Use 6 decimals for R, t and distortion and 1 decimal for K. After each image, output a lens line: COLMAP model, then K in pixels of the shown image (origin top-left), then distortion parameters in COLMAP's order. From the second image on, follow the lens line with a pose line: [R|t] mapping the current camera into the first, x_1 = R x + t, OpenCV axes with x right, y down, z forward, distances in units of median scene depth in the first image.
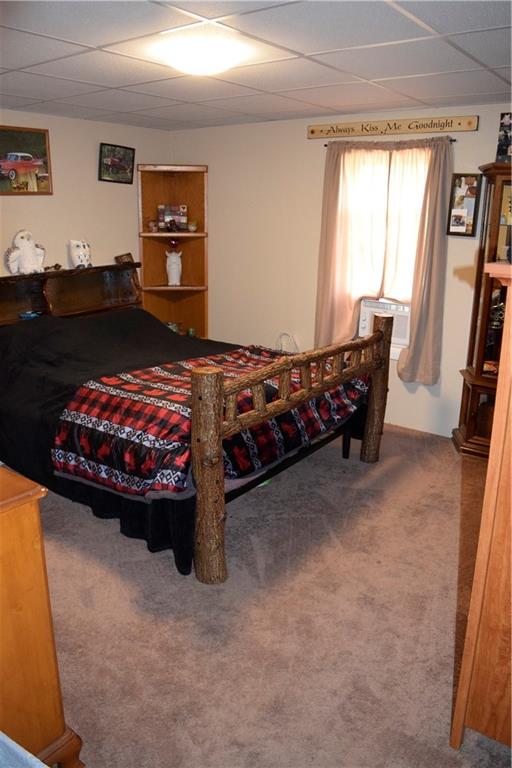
lens RADIAL K [[605.6, 0, 258.4], [0, 605.6, 383.4], [0, 0, 1]] dist [-0.094286, 0.021948]
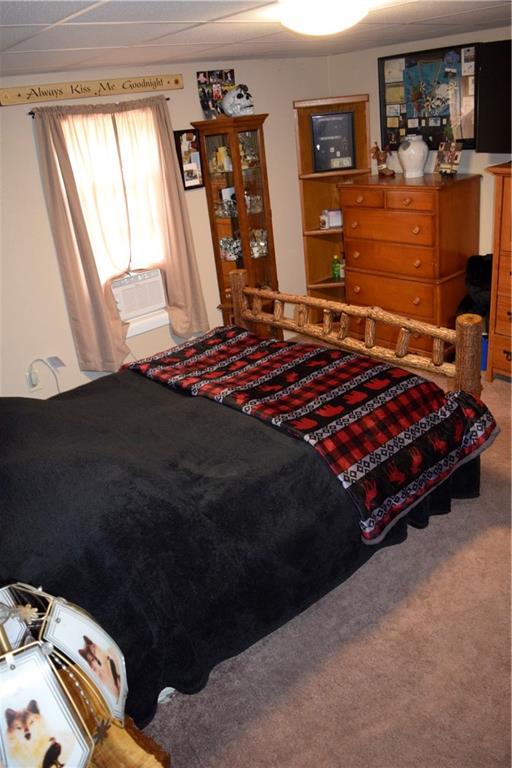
lens RADIAL K [[605.6, 0, 258.8], [0, 605.6, 384.6], [0, 0, 1]] dist [-0.094286, 0.021948]
pose [[0.217096, -0.443941, 0.869359, -0.738540], [0.367791, 0.862166, 0.348423, -0.278037], [-0.904212, 0.244101, 0.350451, 0.605559]]
